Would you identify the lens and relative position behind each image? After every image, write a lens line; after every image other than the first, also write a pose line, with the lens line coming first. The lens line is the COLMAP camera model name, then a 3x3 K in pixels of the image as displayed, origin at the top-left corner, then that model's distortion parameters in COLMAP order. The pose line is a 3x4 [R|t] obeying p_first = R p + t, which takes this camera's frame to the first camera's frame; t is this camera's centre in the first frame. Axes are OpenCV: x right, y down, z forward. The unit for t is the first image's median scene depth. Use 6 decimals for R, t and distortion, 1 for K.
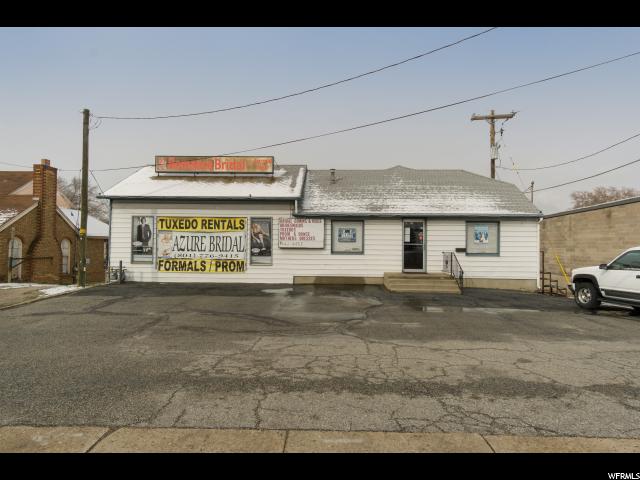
lens RADIAL K [[340.6, 0, 320.0], [0, 340.6, 240.0], [0, 0, 1]] dist [0.005828, 0.000394]
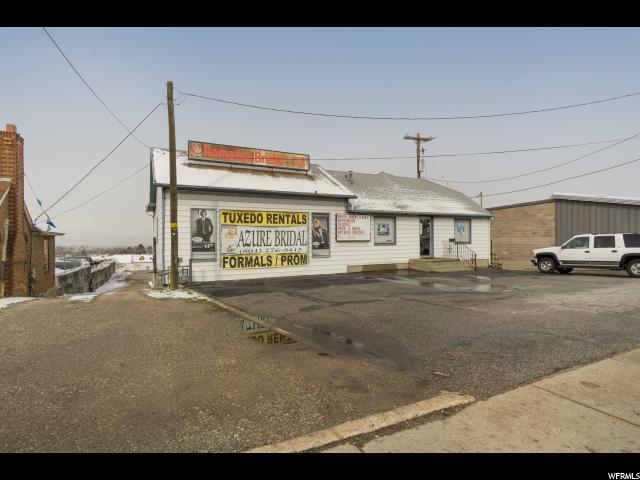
lens RADIAL K [[340.6, 0, 320.0], [0, 340.6, 240.0], [0, 0, 1]] dist [0.005828, 0.000394]
pose [[0.873652, -0.017597, 0.486233, -0.694583], [0.011017, 0.999805, 0.016387, 0.001132], [-0.486426, -0.008959, 0.873676, 0.066012]]
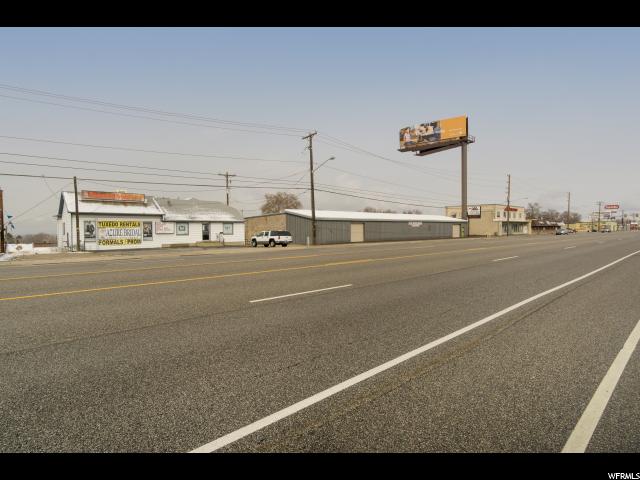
lens RADIAL K [[340.6, 0, 320.0], [0, 340.6, 240.0], [0, 0, 1]] dist [0.005828, 0.000394]
pose [[0.713938, -0.037854, 0.699185, -1.018807], [0.002480, 0.998668, 0.051536, -0.057234], [-0.700205, -0.035059, 0.713081, -1.662745]]
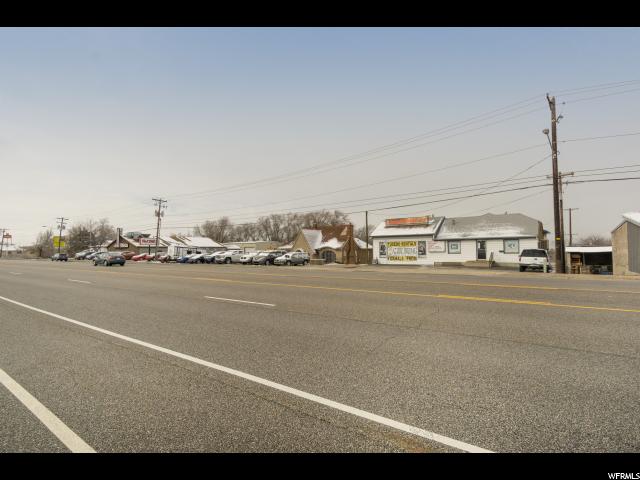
lens RADIAL K [[340.6, 0, 320.0], [0, 340.6, 240.0], [0, 0, 1]] dist [0.005828, 0.000394]
pose [[0.822829, -0.037793, -0.567031, 0.726134], [0.030644, 0.999285, -0.022135, -0.038377], [0.567462, 0.000837, 0.823399, -1.777361]]
